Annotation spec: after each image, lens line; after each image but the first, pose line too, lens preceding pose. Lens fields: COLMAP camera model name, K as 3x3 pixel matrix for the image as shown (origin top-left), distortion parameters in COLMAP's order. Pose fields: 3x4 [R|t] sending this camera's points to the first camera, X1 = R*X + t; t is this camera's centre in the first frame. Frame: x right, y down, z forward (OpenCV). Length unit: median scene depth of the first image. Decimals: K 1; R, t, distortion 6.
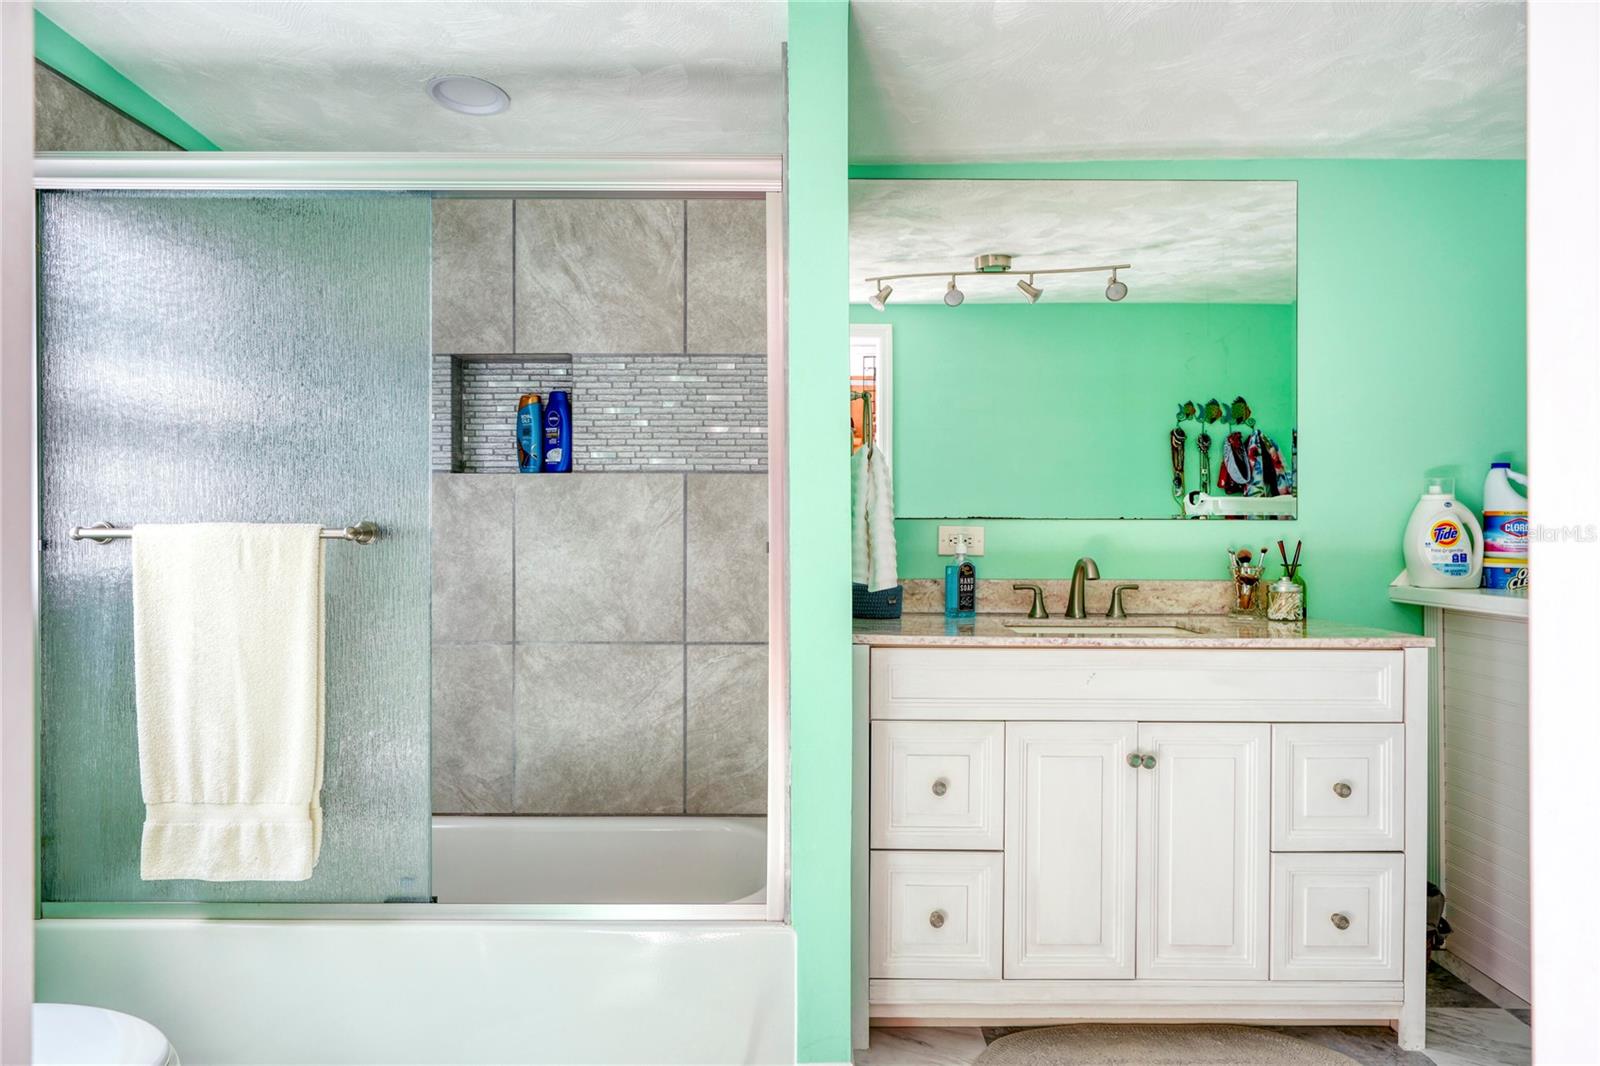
lens RADIAL K [[962.7, 0, 800.7], [0, 962.7, 532.5], [0, 0, 1]] dist [-0.002435, -0.000198]
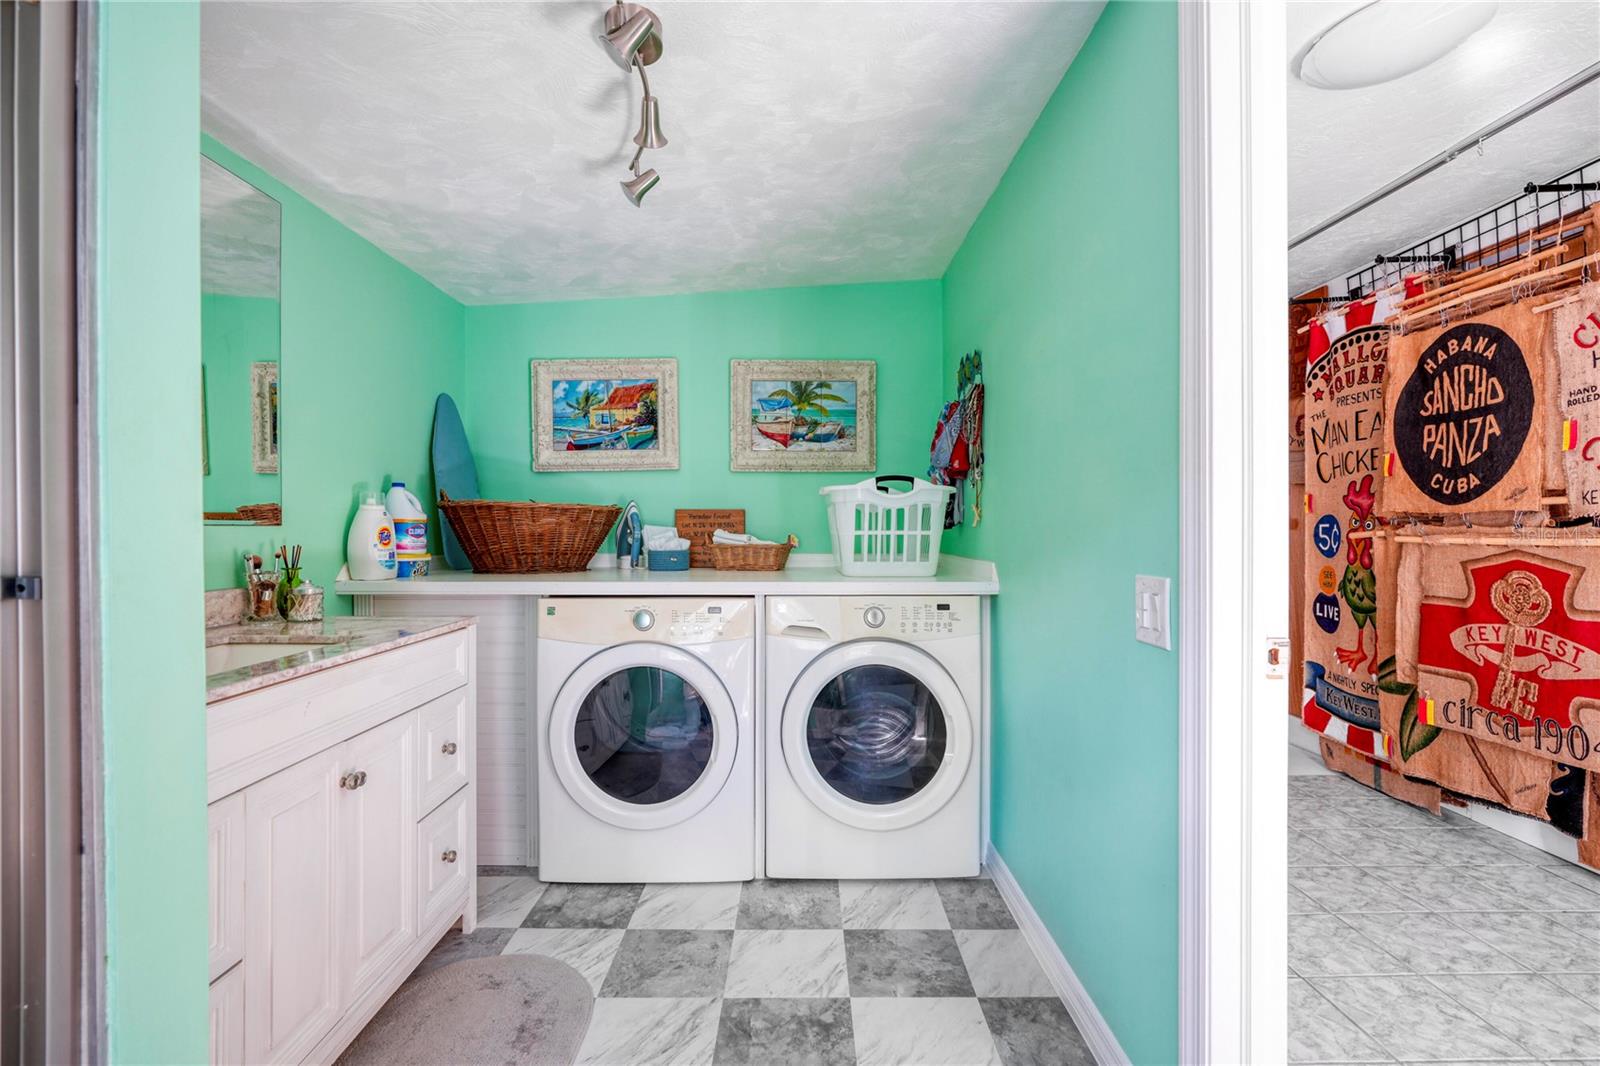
lens RADIAL K [[721.9, 0, 800.6], [0, 721.9, 529.6], [0, 0, 1]] dist [-0.009393, 0.004002]
pose [[0.014039, -0.003934, 0.999894, -0.274576], [0.004464, 0.999983, 0.003872, -0.009398], [-0.999891, 0.004410, 0.014056, 0.434927]]
